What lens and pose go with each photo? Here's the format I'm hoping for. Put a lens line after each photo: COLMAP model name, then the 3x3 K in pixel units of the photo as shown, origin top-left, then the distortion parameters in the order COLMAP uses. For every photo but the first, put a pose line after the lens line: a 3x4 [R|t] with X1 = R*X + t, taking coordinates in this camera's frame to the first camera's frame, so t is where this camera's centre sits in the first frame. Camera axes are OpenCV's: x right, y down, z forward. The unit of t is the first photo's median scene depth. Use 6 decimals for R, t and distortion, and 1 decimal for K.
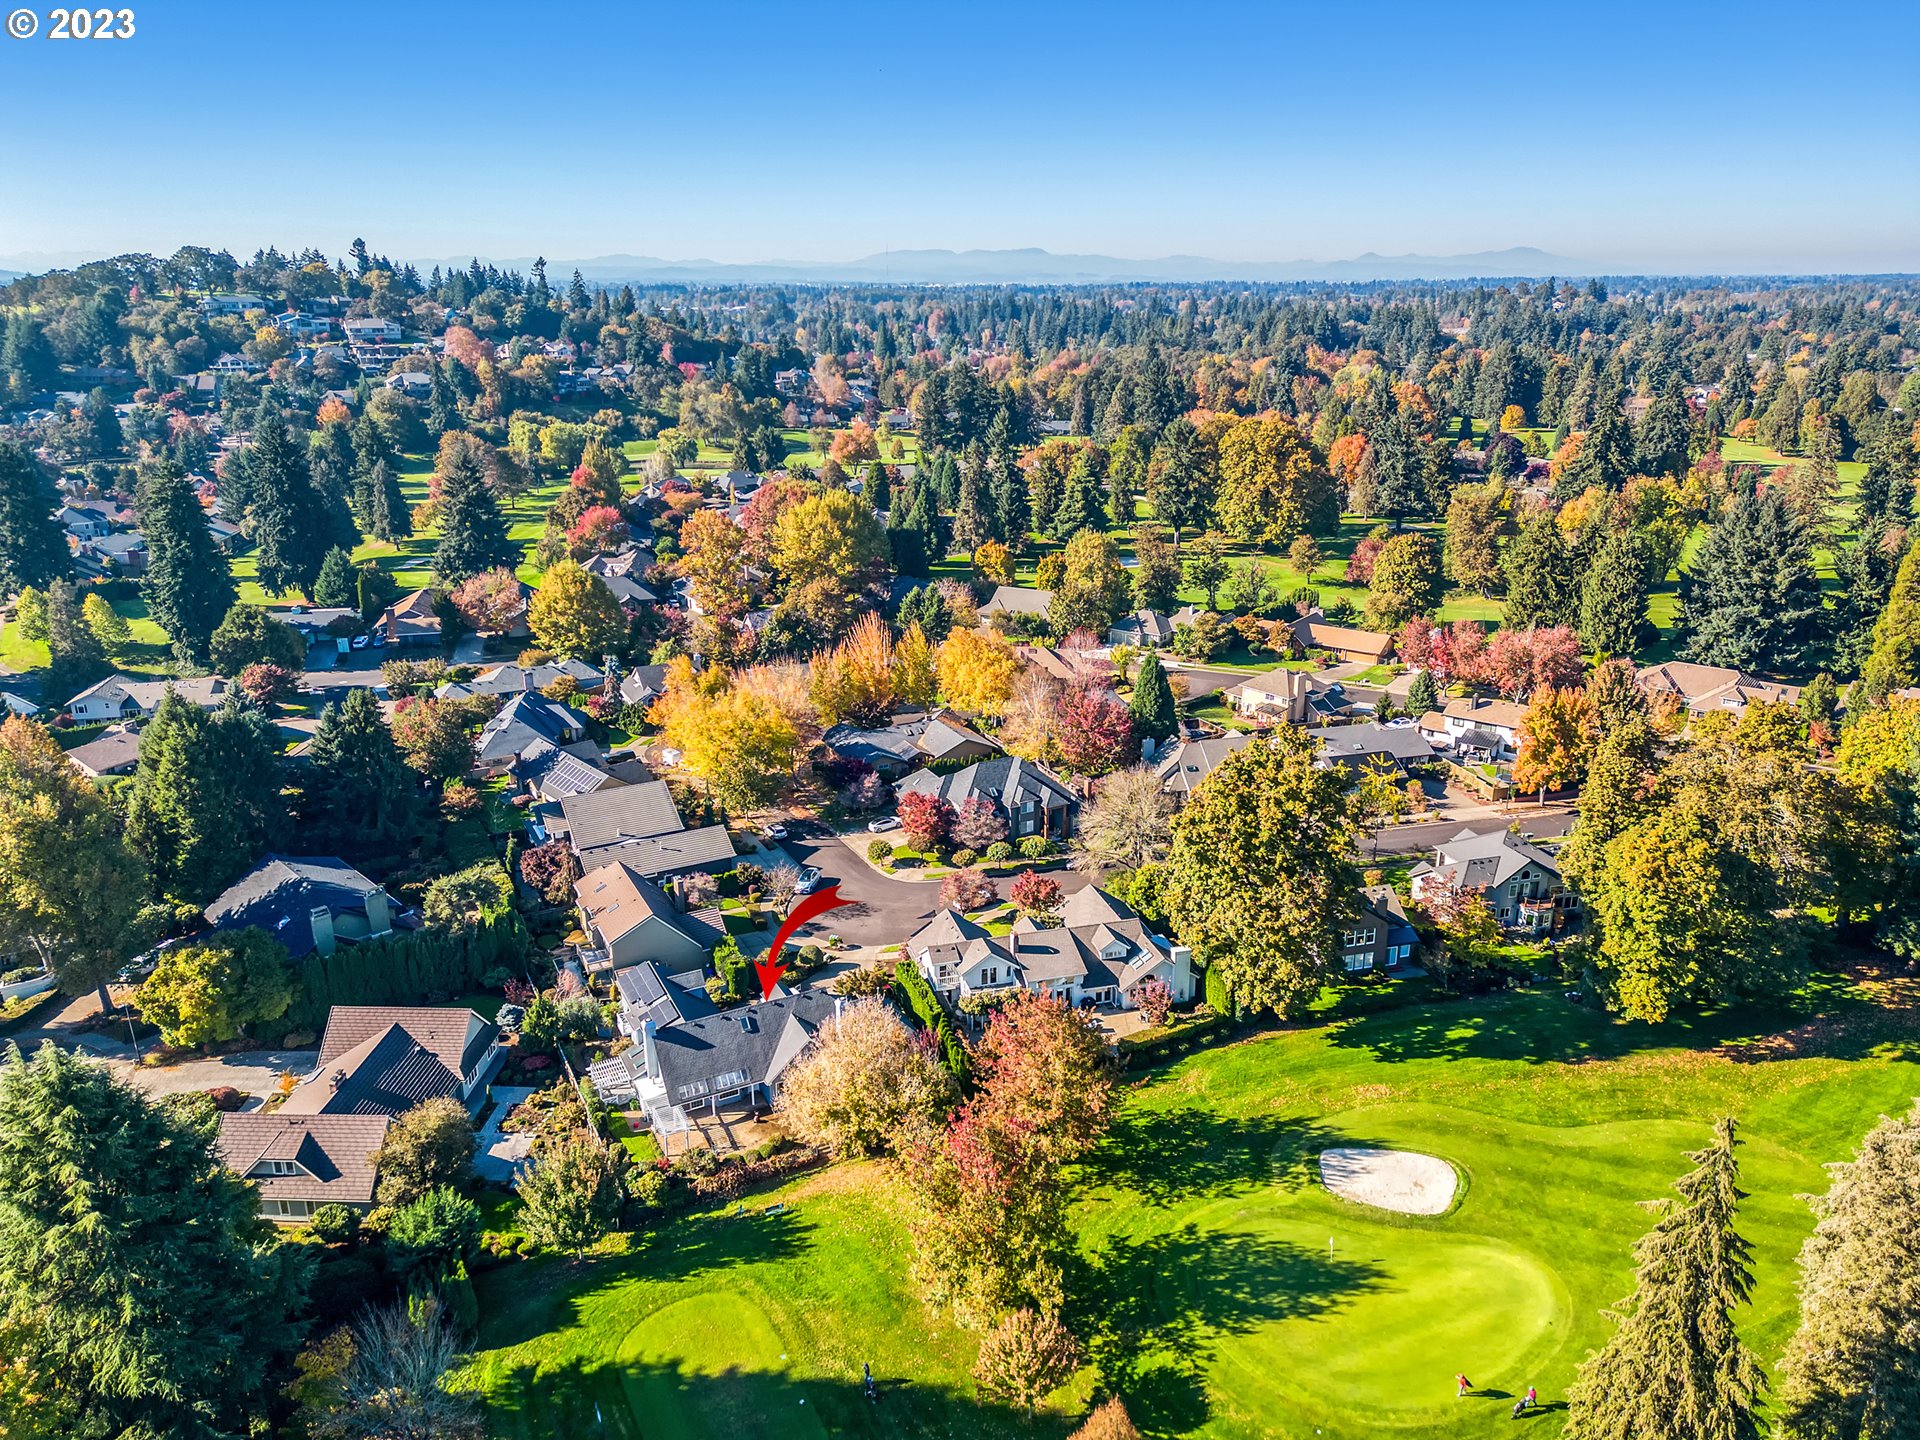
lens RADIAL K [[1307.7, 0, 949.7], [0, 1307.7, 728.1], [0, 0, 1]] dist [0.073791, -0.058127]
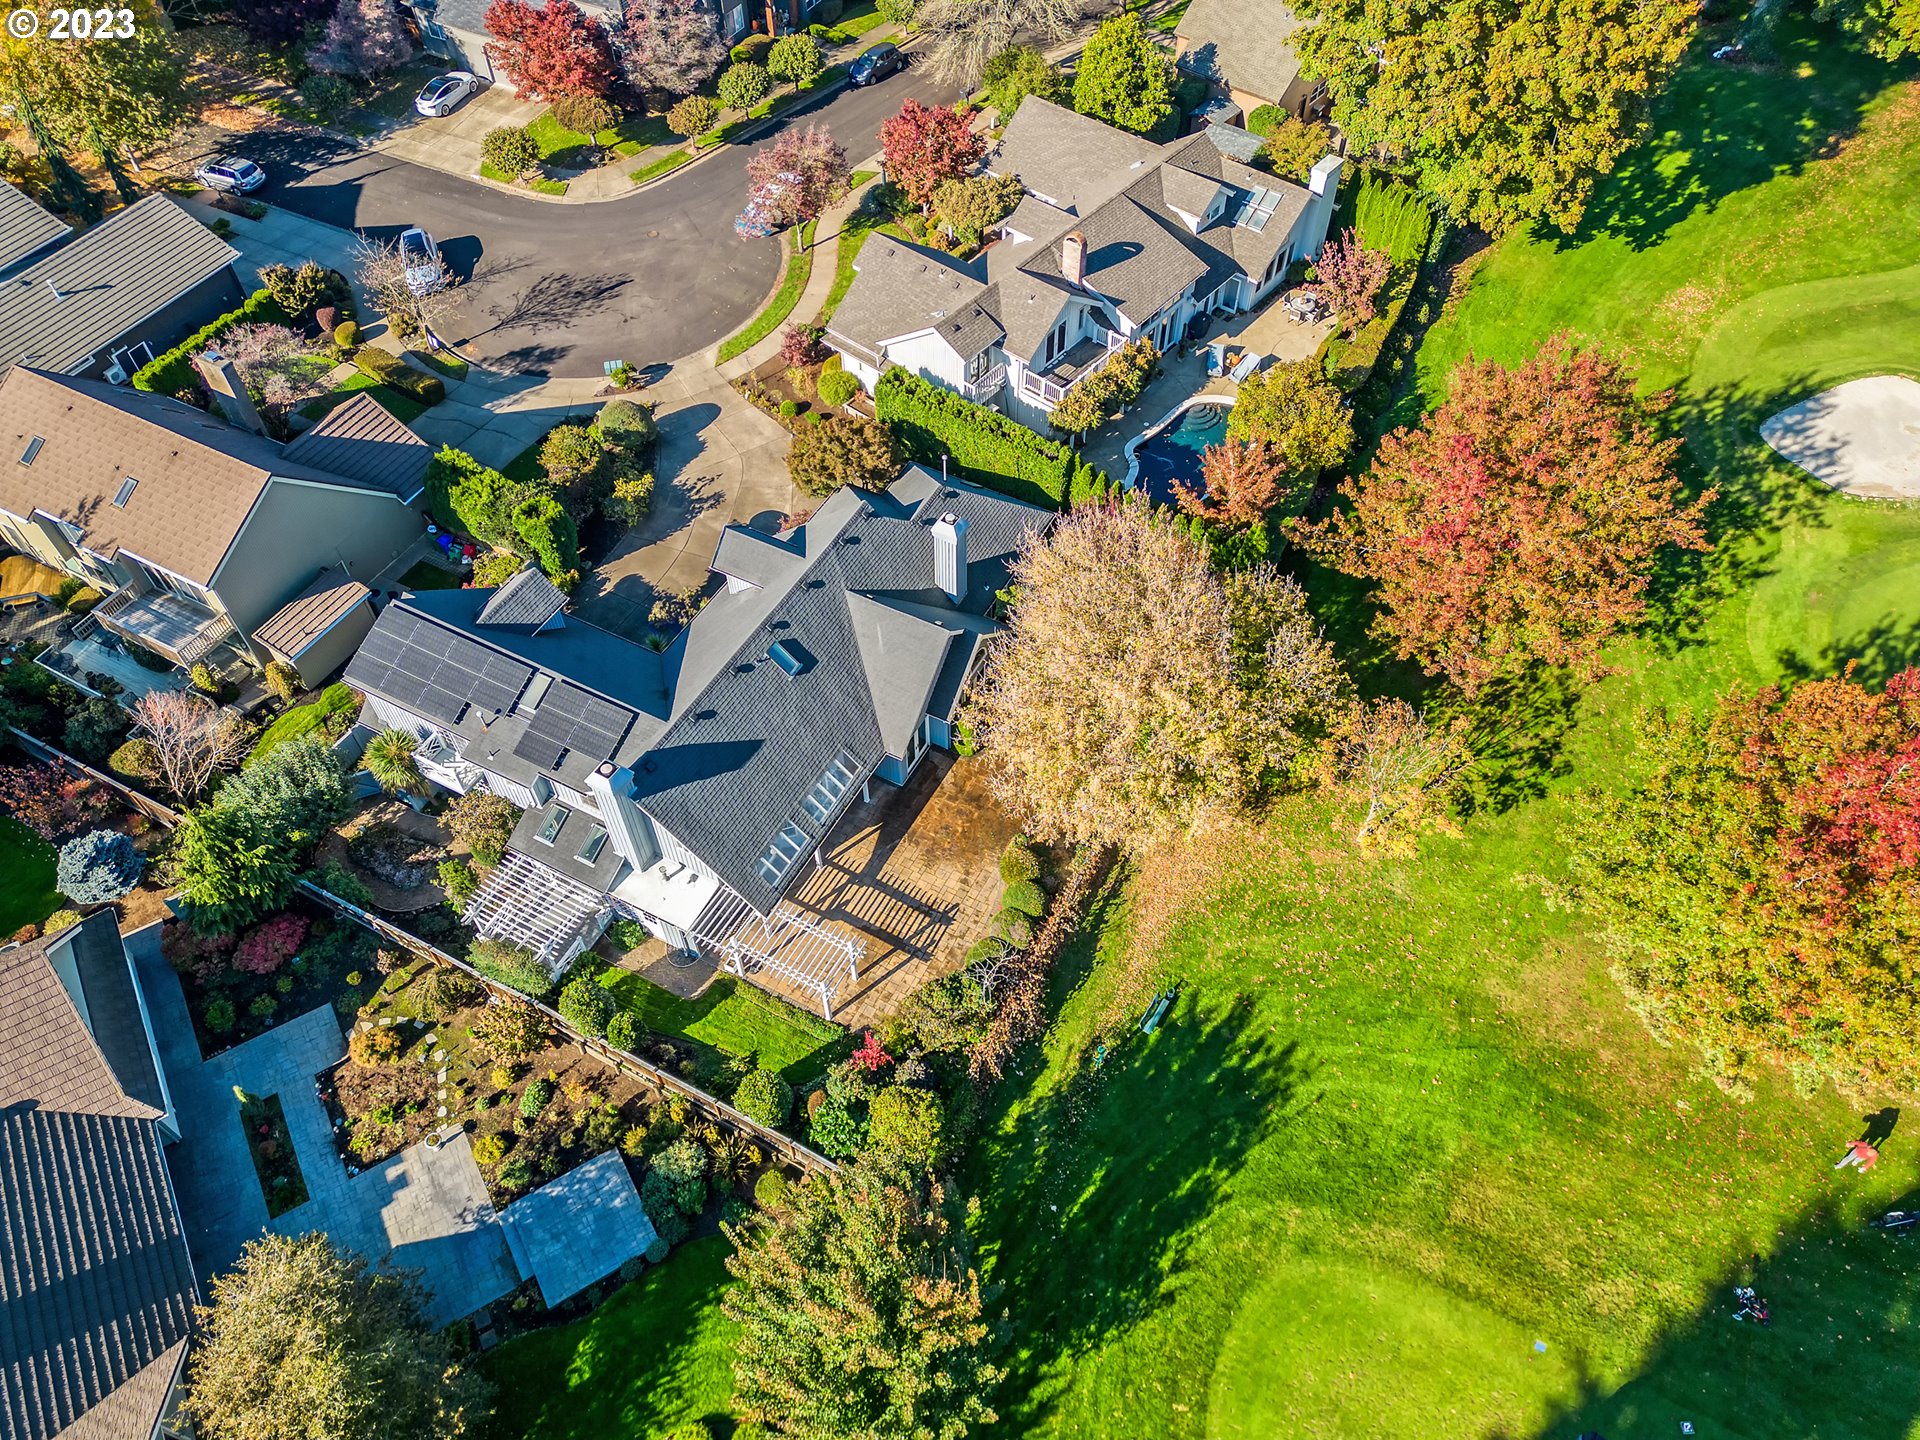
lens RADIAL K [[1307.7, 0, 949.7], [0, 1307.7, 728.1], [0, 0, 1]] dist [0.073791, -0.058127]
pose [[0.823041, -0.443696, 0.354596, -0.272894], [0.180151, 0.795999, 0.577868, 0.011814], [-0.538656, -0.411728, 0.735071, 0.663735]]
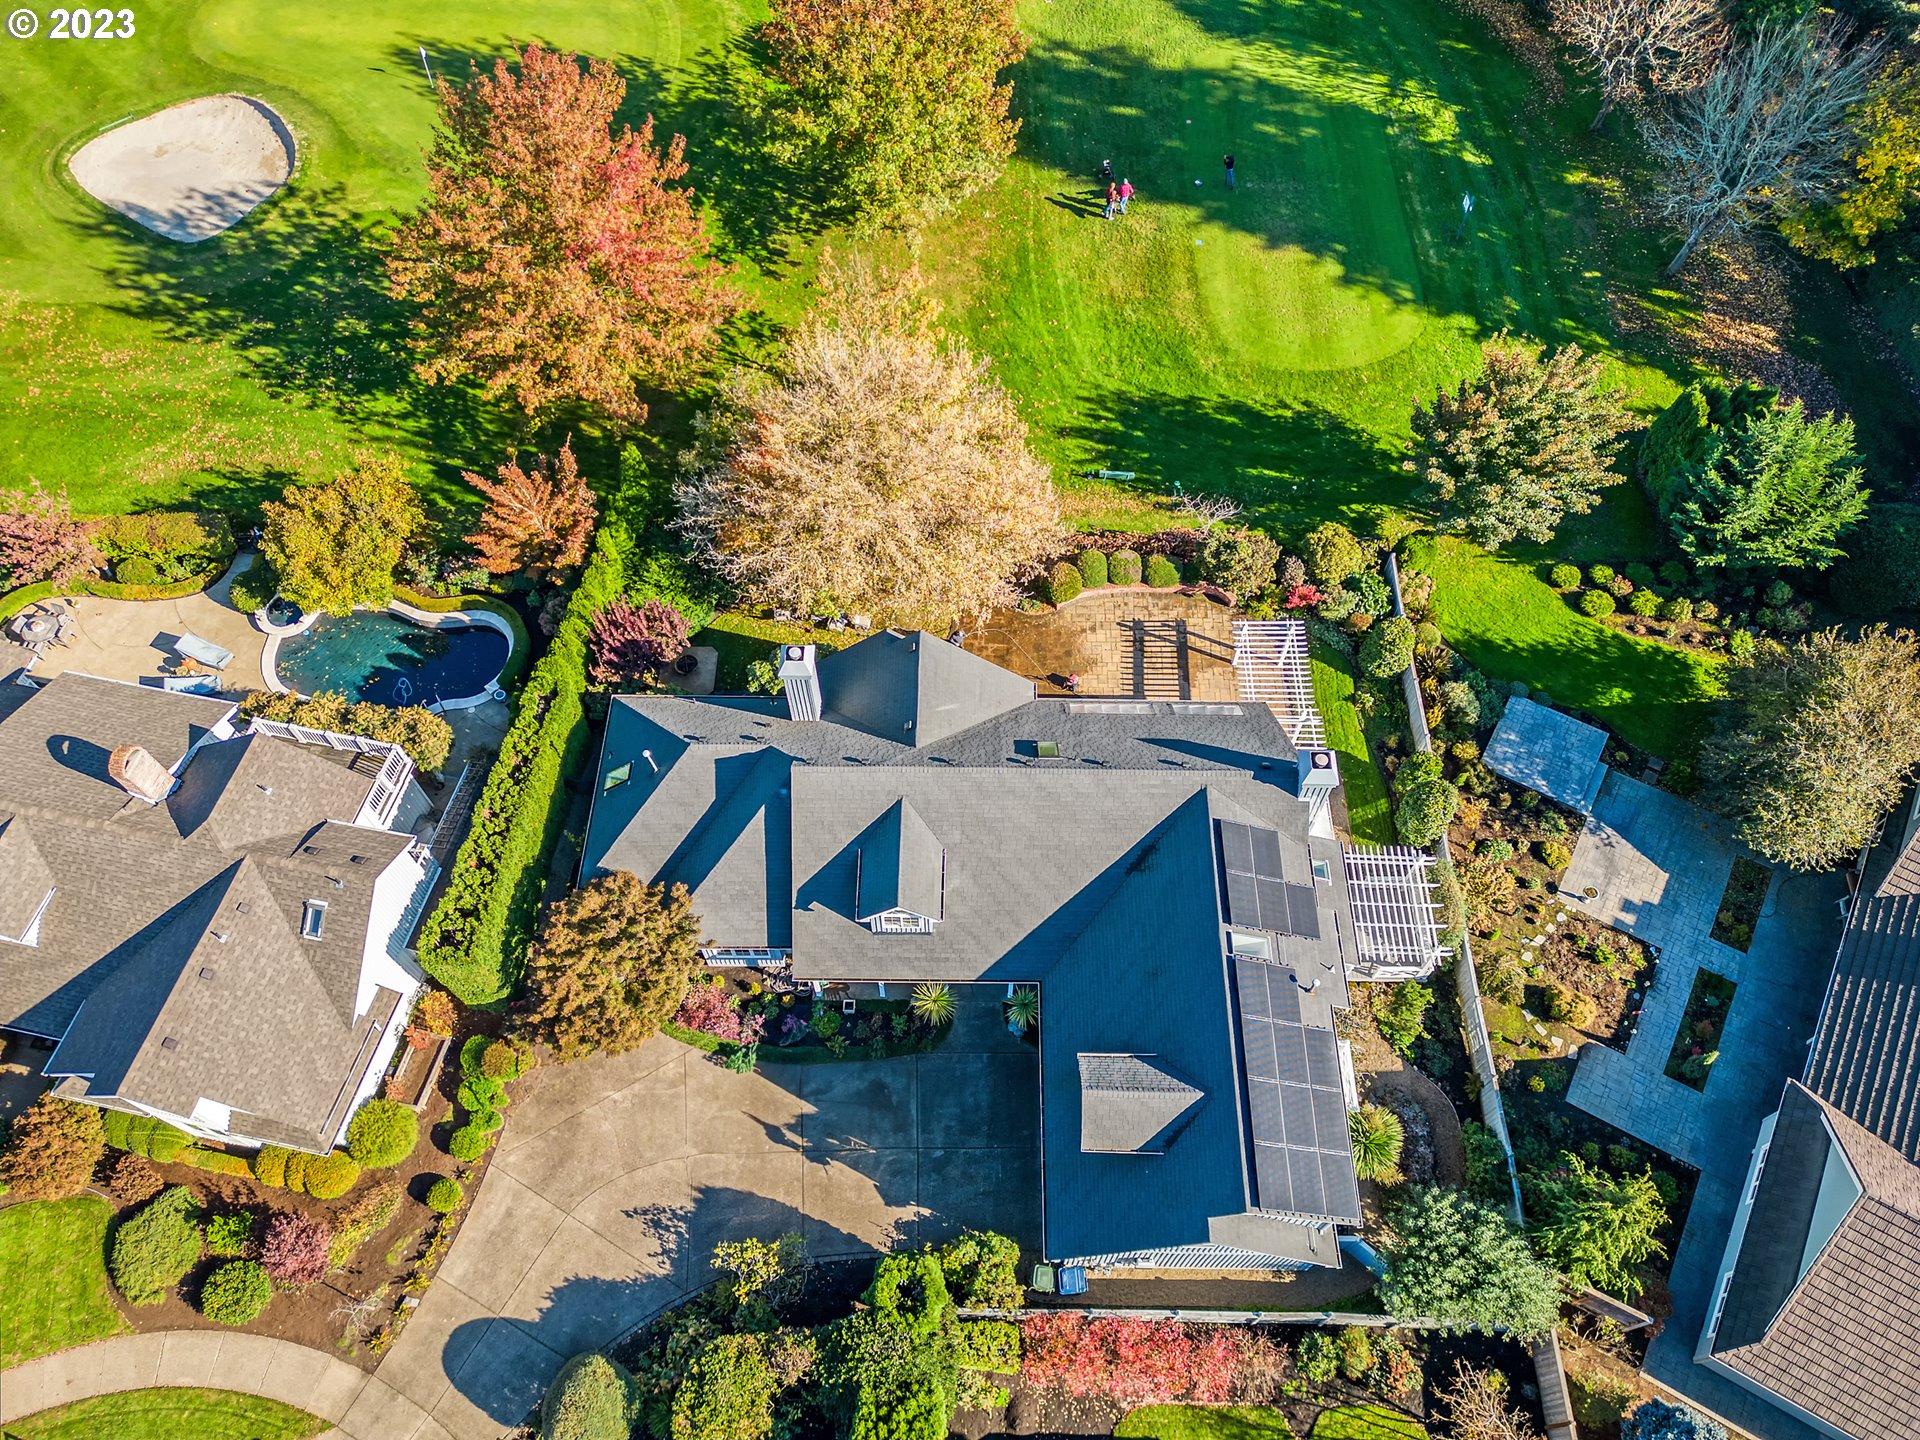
lens RADIAL K [[1307.7, 0, 949.7], [0, 1307.7, 728.1], [0, 0, 1]] dist [0.073791, -0.058127]
pose [[-0.882911, -0.399457, 0.246782, -0.220524], [0.162139, 0.233876, 0.958651, -0.128376], [-0.440656, 0.886418, -0.141725, 1.068360]]
